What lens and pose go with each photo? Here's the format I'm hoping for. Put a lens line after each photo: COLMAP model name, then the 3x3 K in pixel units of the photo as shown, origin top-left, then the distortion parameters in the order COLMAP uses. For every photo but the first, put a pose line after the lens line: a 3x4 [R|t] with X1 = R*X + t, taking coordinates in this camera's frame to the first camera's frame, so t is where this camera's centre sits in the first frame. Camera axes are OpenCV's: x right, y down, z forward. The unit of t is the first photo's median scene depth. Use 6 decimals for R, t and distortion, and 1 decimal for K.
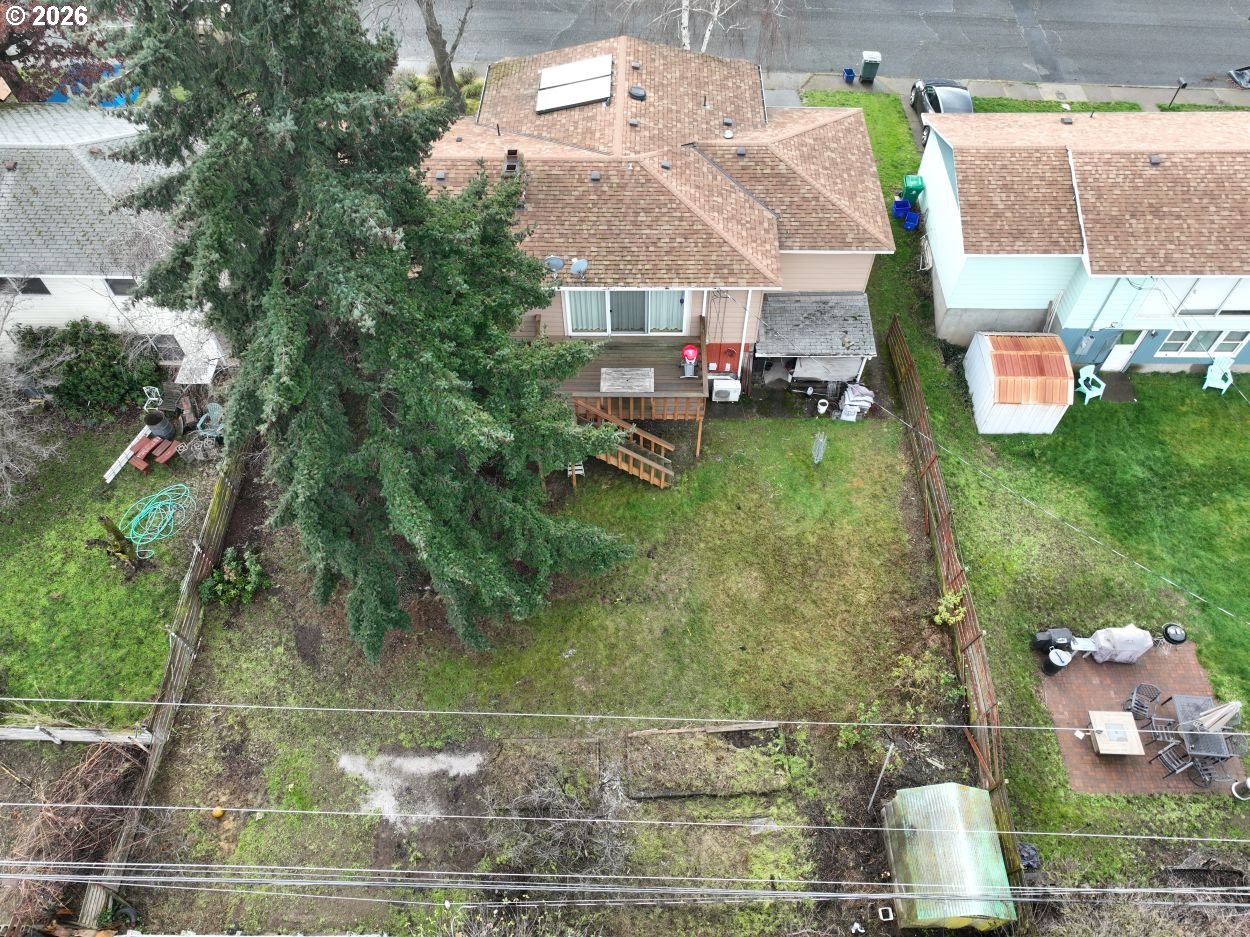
lens RADIAL K [[886.7, 0, 625.7], [0, 886.7, 467.5], [0, 0, 1]] dist [-0.005026, 0.018496]
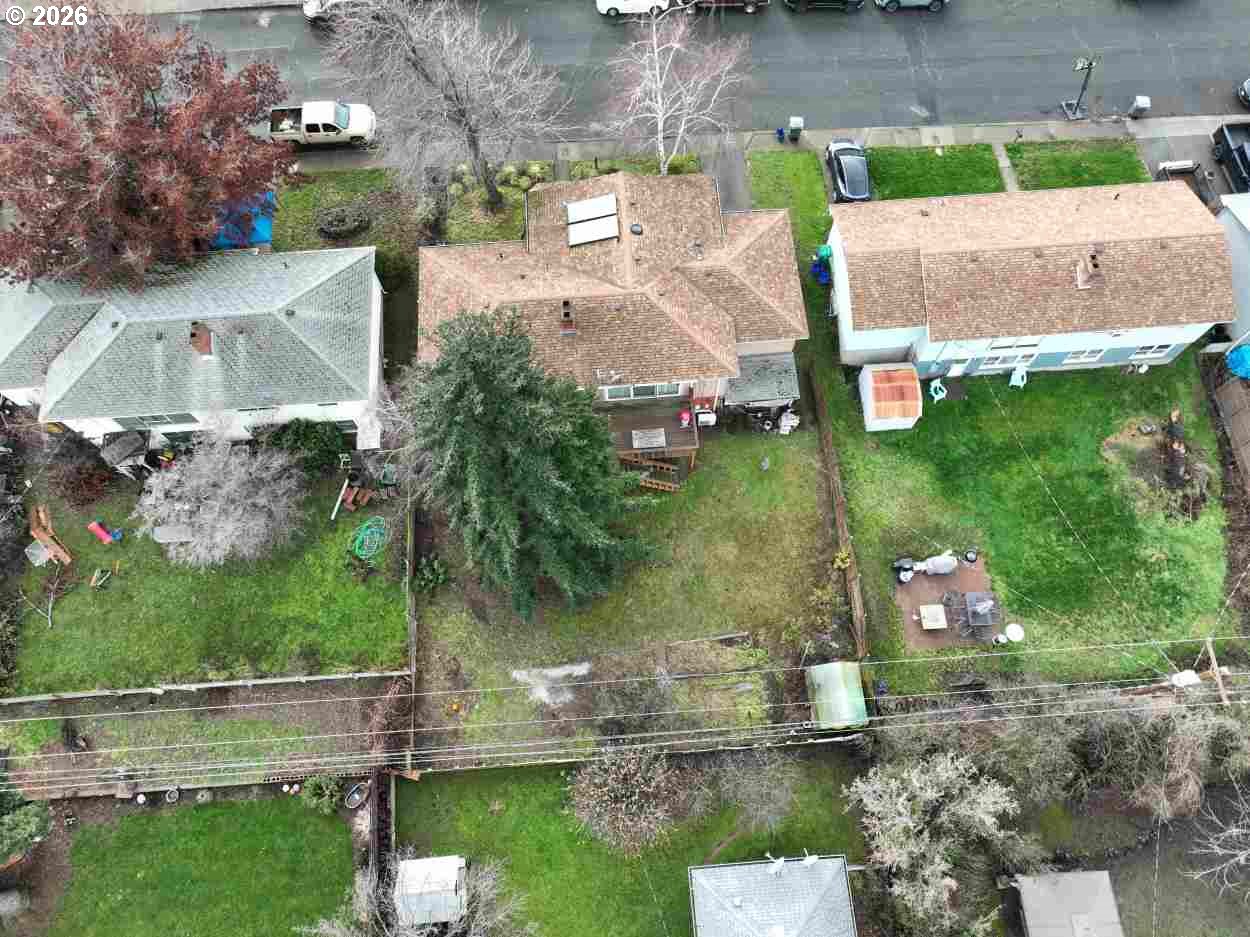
lens RADIAL K [[886.7, 0, 626.2], [0, 886.7, 468.6], [0, 0, 1]] dist [-0.005026, 0.018496]
pose [[0.995792, -0.086660, 0.029809, -0.089973], [0.076792, 0.966558, 0.244681, -0.431787], [-0.050017, -0.241362, 0.969145, -0.580759]]
